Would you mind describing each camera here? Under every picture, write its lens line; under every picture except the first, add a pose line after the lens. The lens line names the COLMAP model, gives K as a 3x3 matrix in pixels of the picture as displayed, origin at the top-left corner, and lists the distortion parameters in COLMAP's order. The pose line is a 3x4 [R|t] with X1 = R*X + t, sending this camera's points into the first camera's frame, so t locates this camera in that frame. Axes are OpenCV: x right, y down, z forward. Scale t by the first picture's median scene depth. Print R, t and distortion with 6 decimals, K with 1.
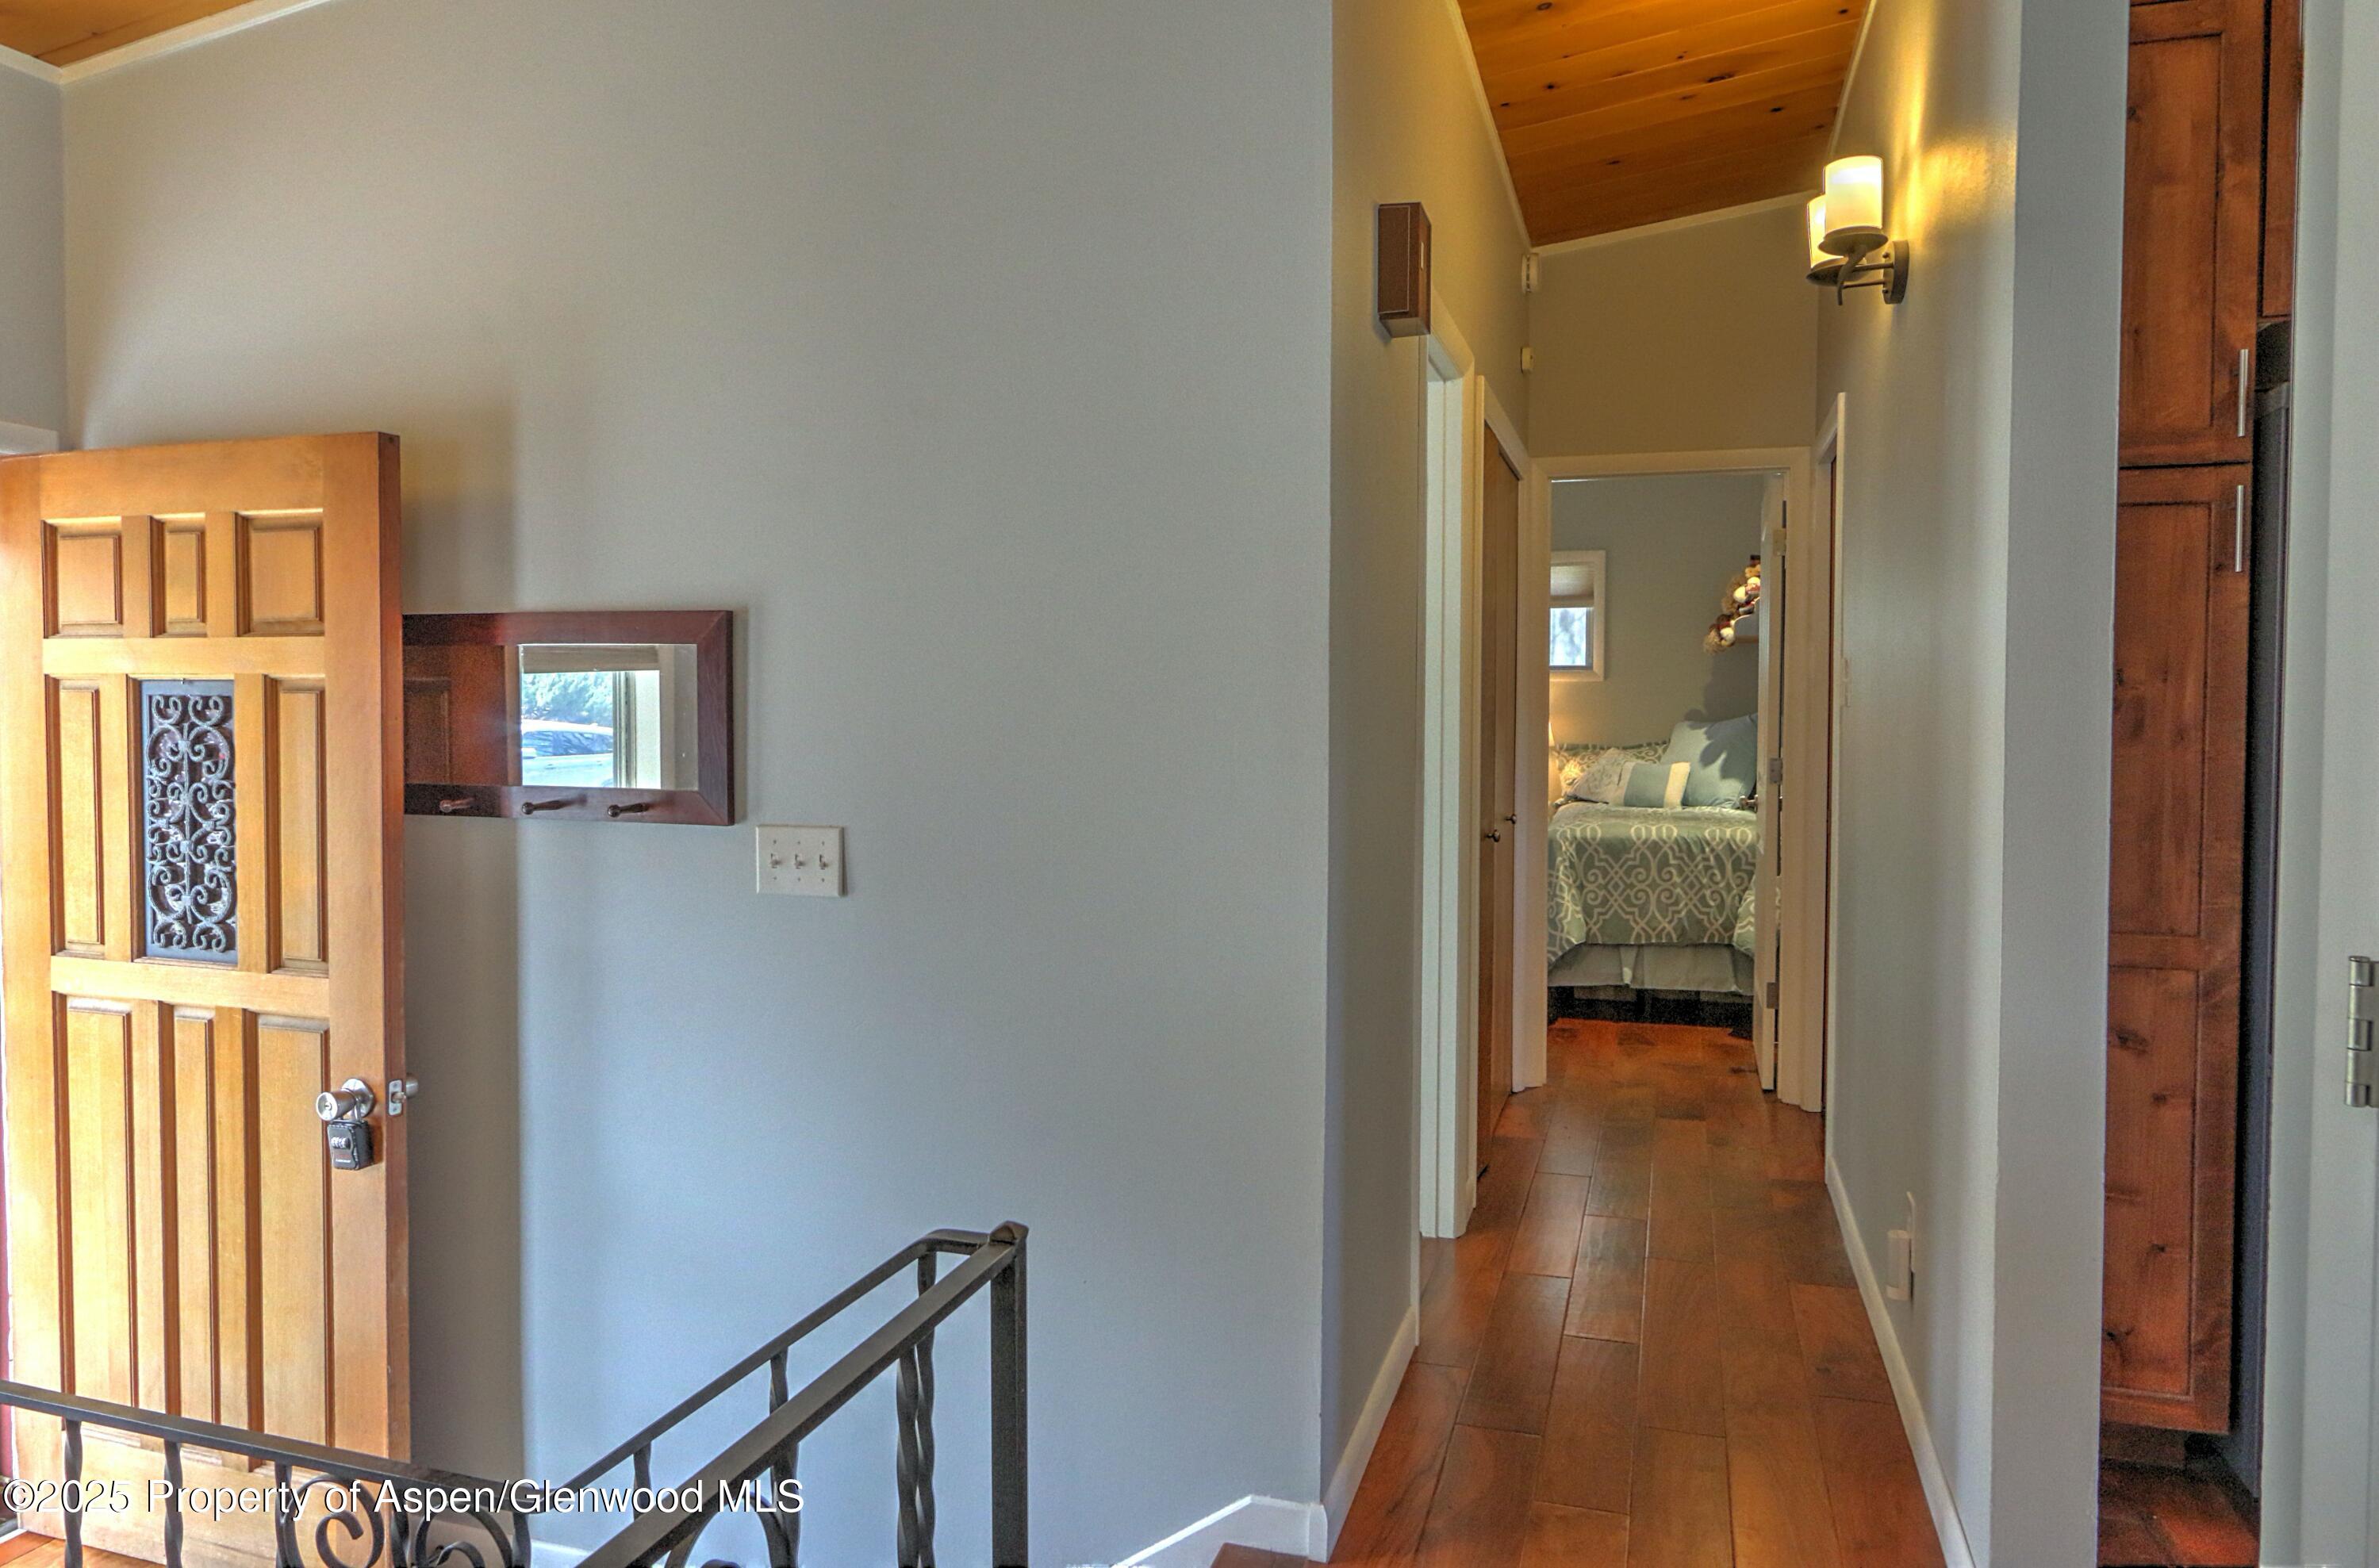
lens RADIAL K [[1538.0, 0, 1189.5], [0, 1538.0, 784.0], [0, 0, 1]] dist [0.004128, 0.000828]
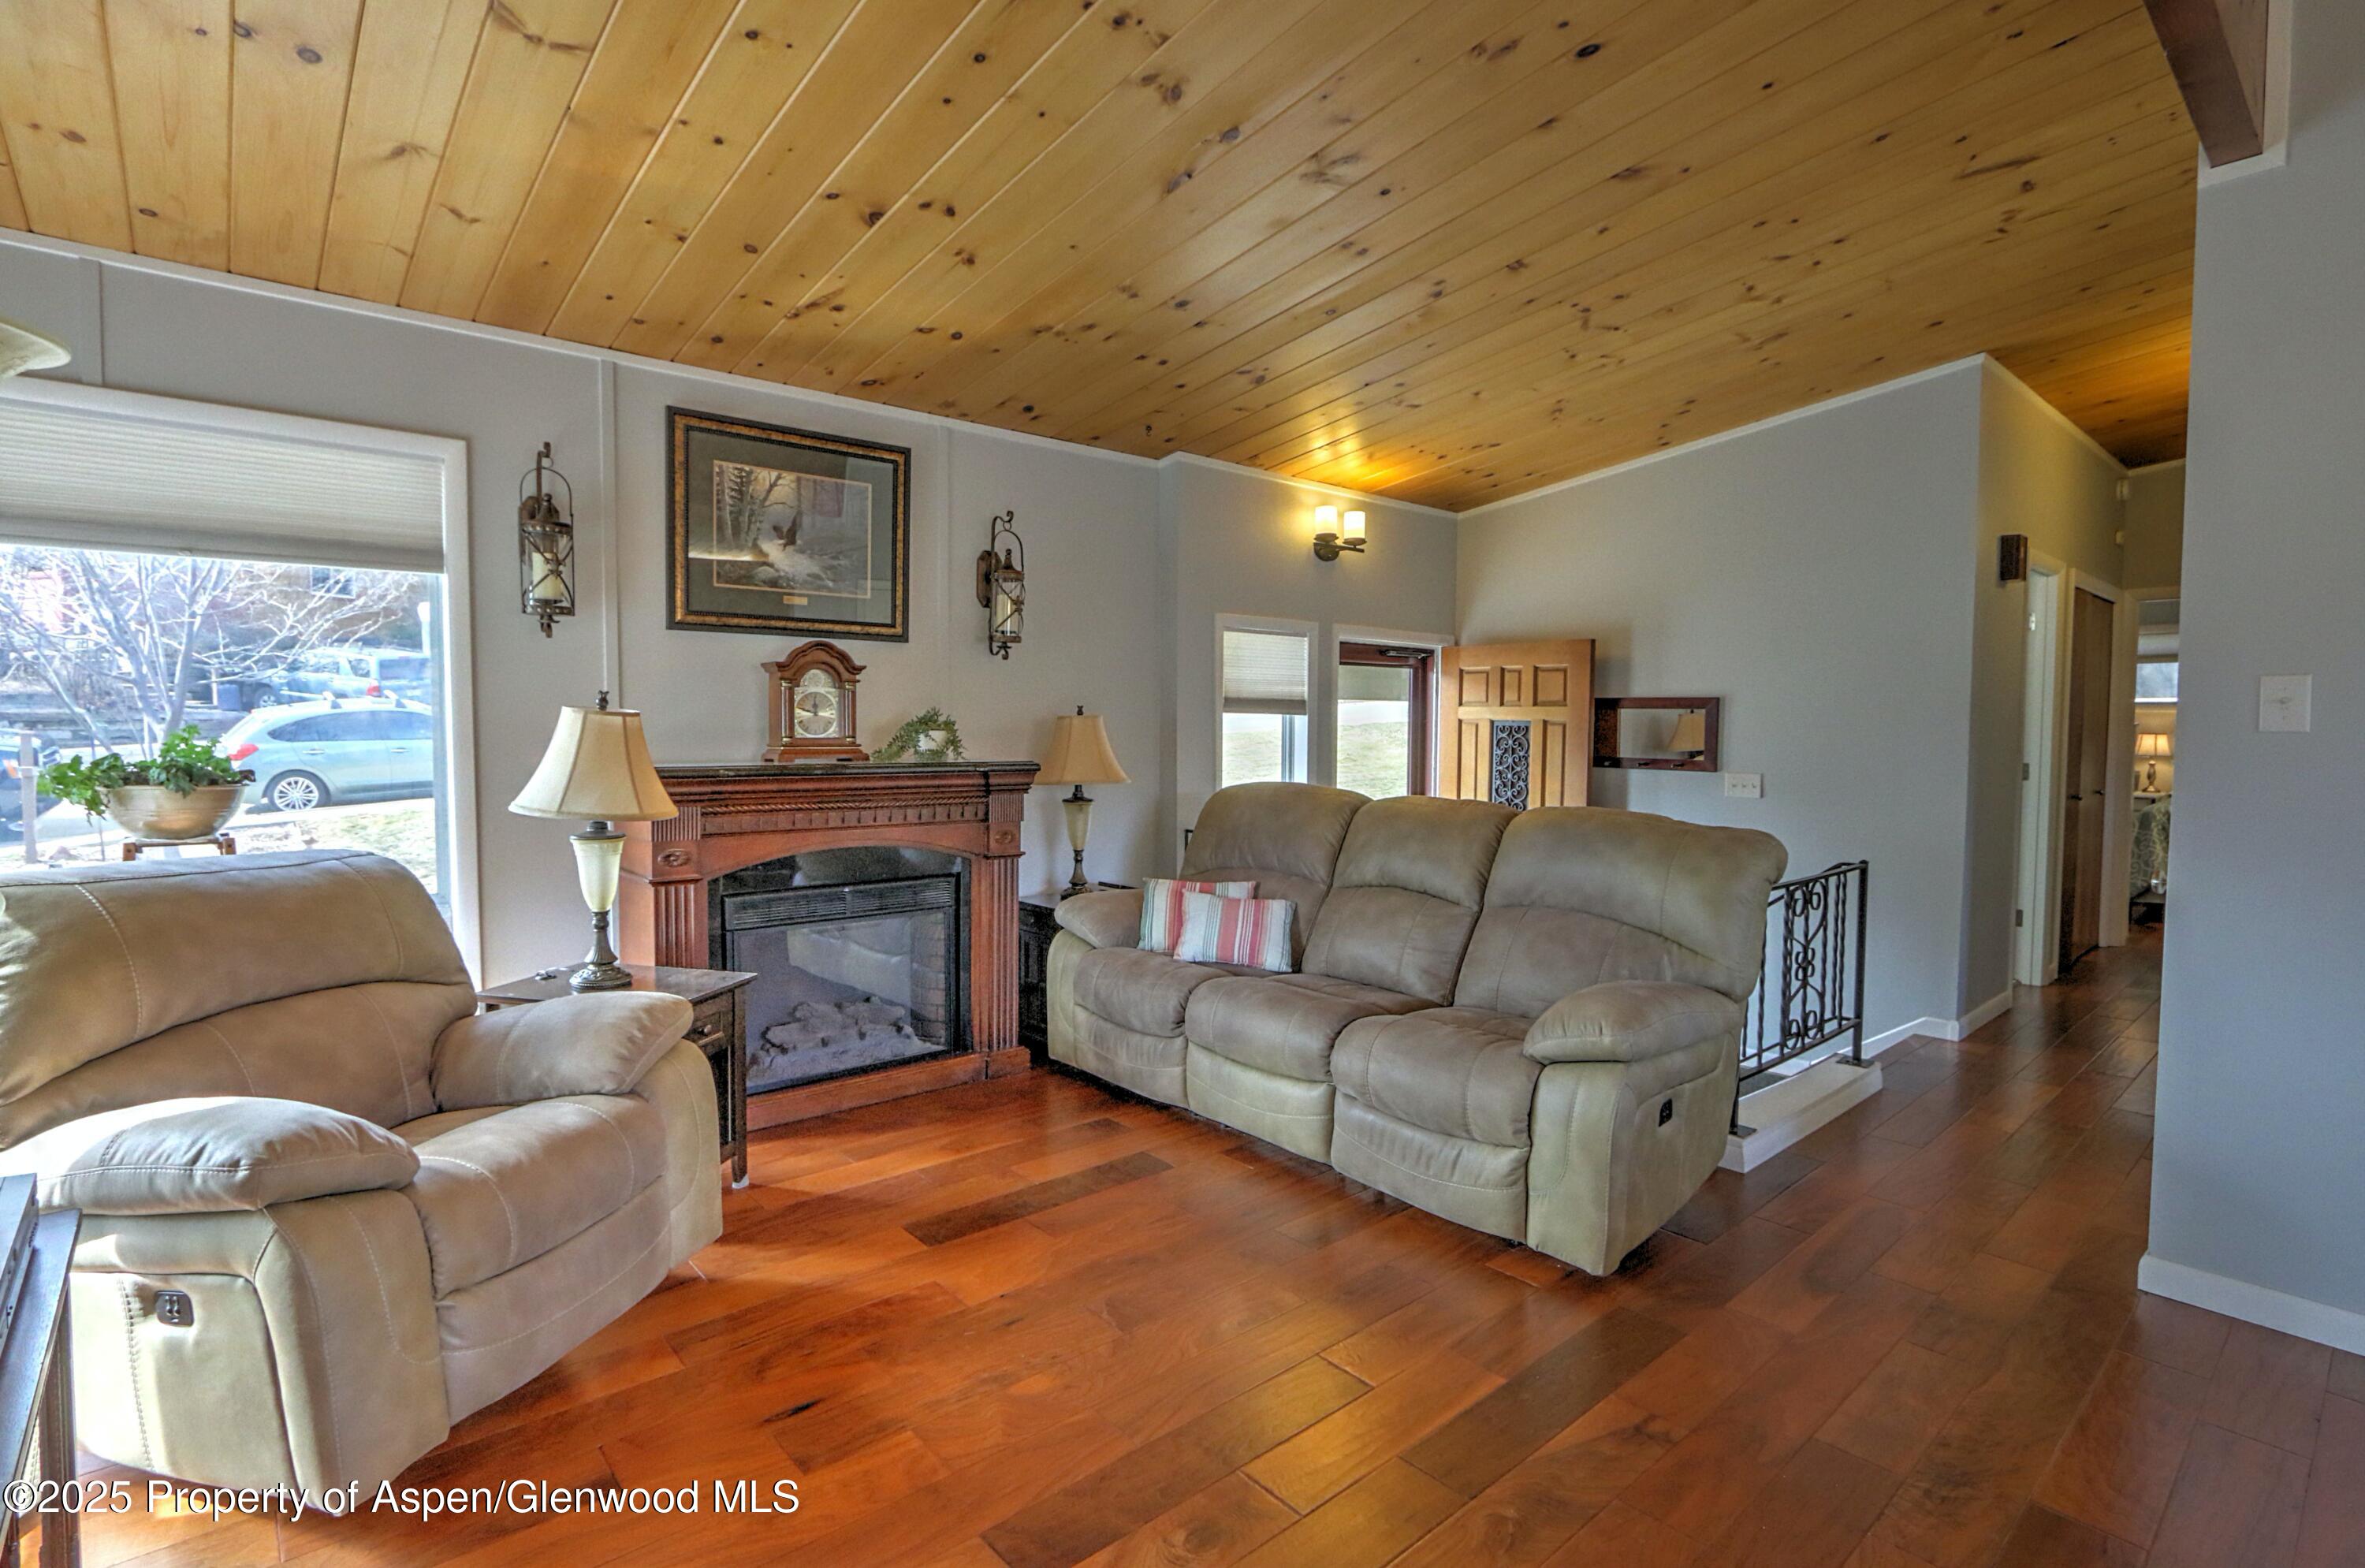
lens RADIAL K [[1127.0, 0, 1160.3], [0, 1127.0, 772.4], [0, 0, 1]] dist [-0.018334, -0.000117]
pose [[0.848274, 0.026189, -0.528910, -0.054924], [-0.031228, 0.999512, -0.000594, 0.046515], [0.528637, 0.017021, 0.848678, -1.007641]]
